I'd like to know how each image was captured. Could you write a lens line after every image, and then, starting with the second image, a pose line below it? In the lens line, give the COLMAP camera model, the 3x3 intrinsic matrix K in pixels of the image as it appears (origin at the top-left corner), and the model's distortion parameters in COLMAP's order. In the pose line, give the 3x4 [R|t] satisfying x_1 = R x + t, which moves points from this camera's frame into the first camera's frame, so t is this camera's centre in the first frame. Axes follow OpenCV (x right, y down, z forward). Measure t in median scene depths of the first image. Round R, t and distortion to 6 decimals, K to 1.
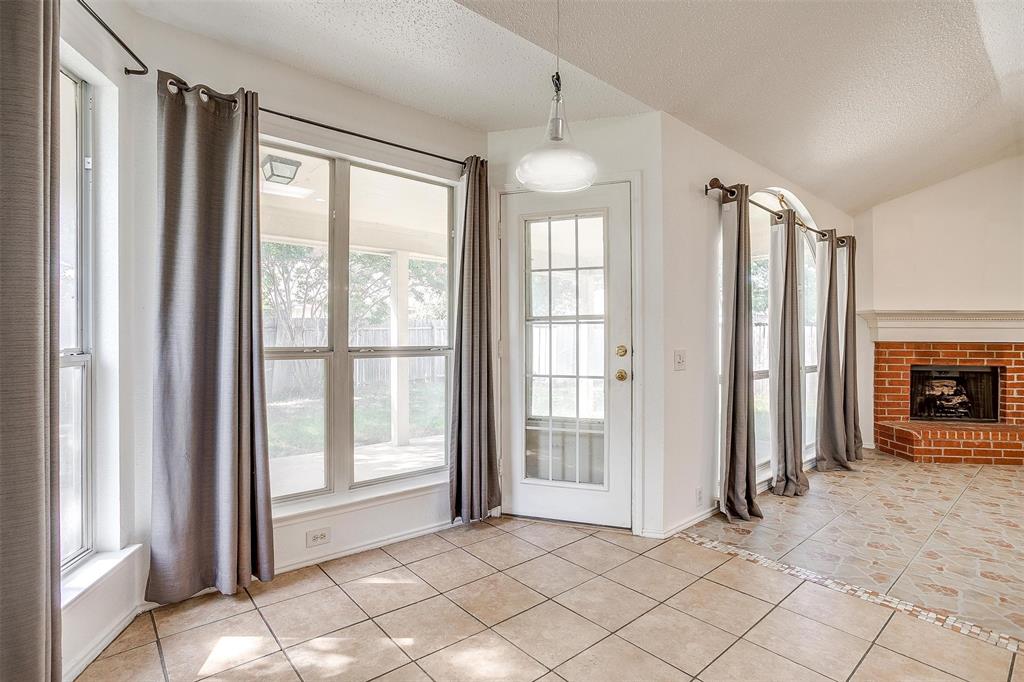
lens RADIAL K [[501.8, 0, 507.6], [0, 501.8, 336.5], [0, 0, 1]] dist [-0.058010, 0.031140]
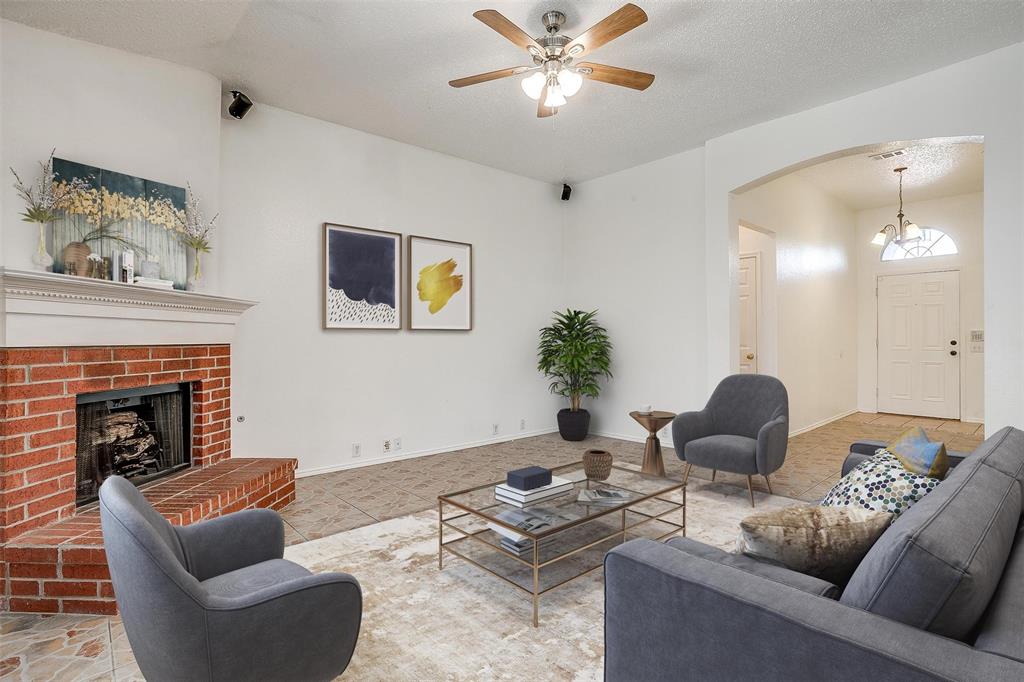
lens RADIAL K [[501.8, 0, 507.6], [0, 501.8, 336.5], [0, 0, 1]] dist [-0.058010, 0.031140]
pose [[-0.011062, -0.000773, 0.999939, 0.343830], [0.000704, 0.999999, 0.000781, 0.001207], [-0.999939, 0.000712, -0.011061, 0.587013]]
